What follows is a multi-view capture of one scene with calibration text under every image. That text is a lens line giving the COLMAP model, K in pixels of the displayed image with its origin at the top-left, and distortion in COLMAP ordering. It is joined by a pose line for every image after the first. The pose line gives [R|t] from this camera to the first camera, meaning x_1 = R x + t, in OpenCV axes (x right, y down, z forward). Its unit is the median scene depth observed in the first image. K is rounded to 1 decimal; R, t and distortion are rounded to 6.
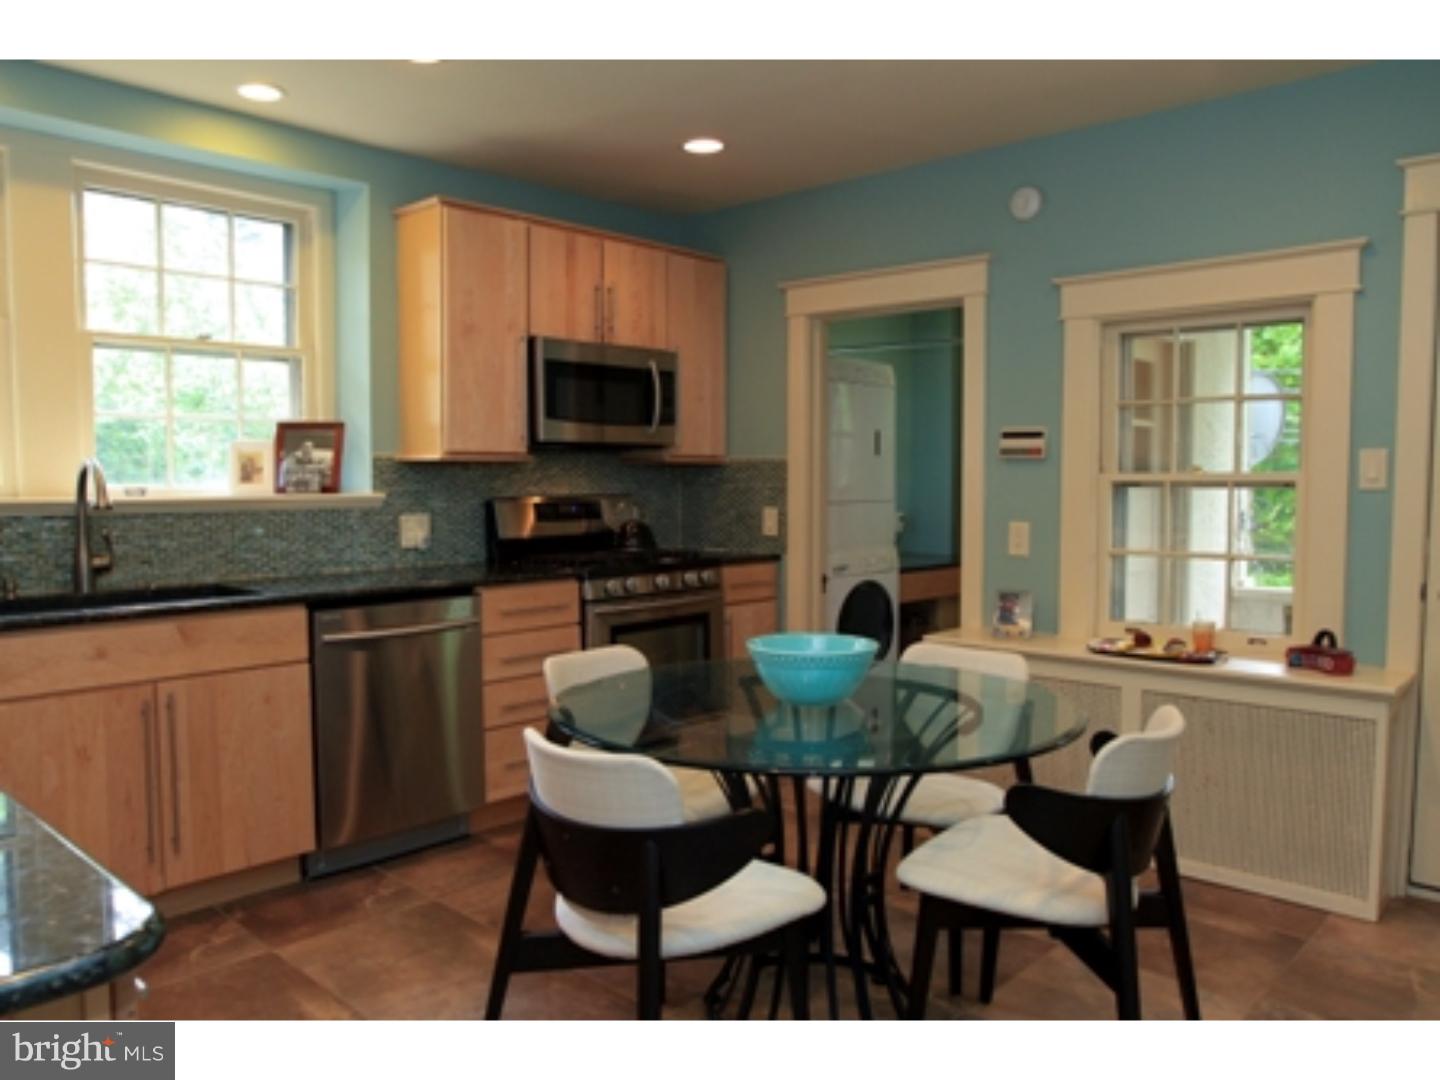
lens RADIAL K [[1077.8, 0, 723.3], [0, 1077.8, 534.6], [0, 0, 1]] dist [0.007013, 0.006220]
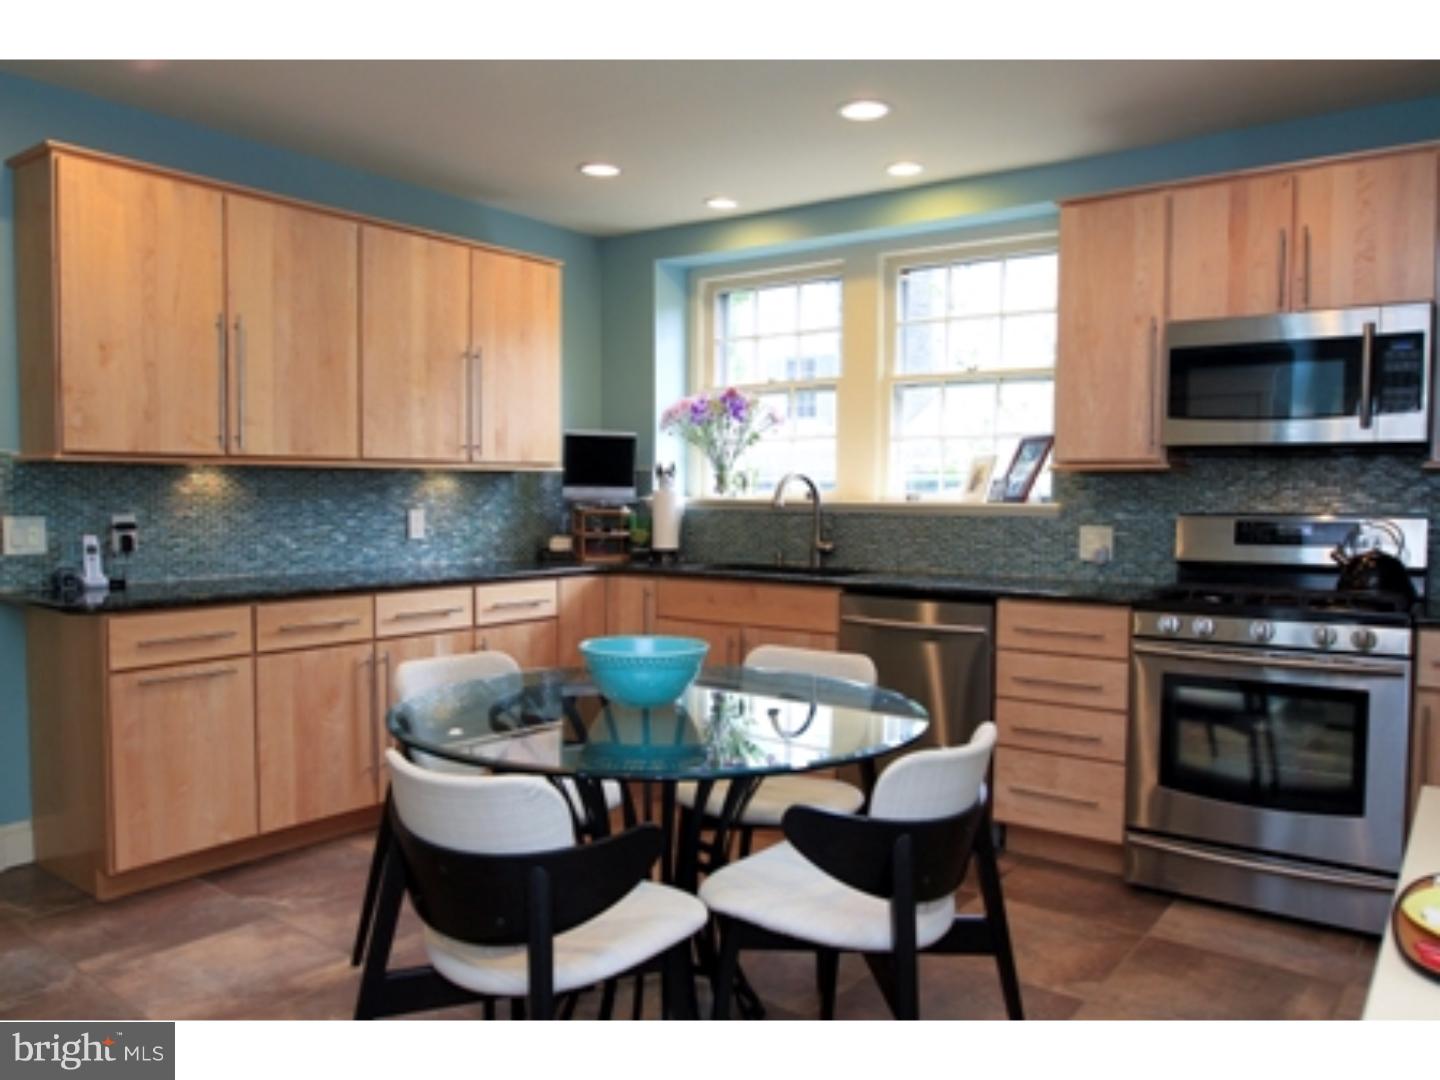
lens RADIAL K [[1077.8, 0, 719.4], [0, 1077.8, 537.2], [0, 0, 1]] dist [0.007013, 0.006220]
pose [[0.136479, 0.046324, -0.989559, 0.640783], [-0.064140, 0.997223, 0.037836, -0.024761], [0.988564, 0.058306, 0.139071, 0.547738]]
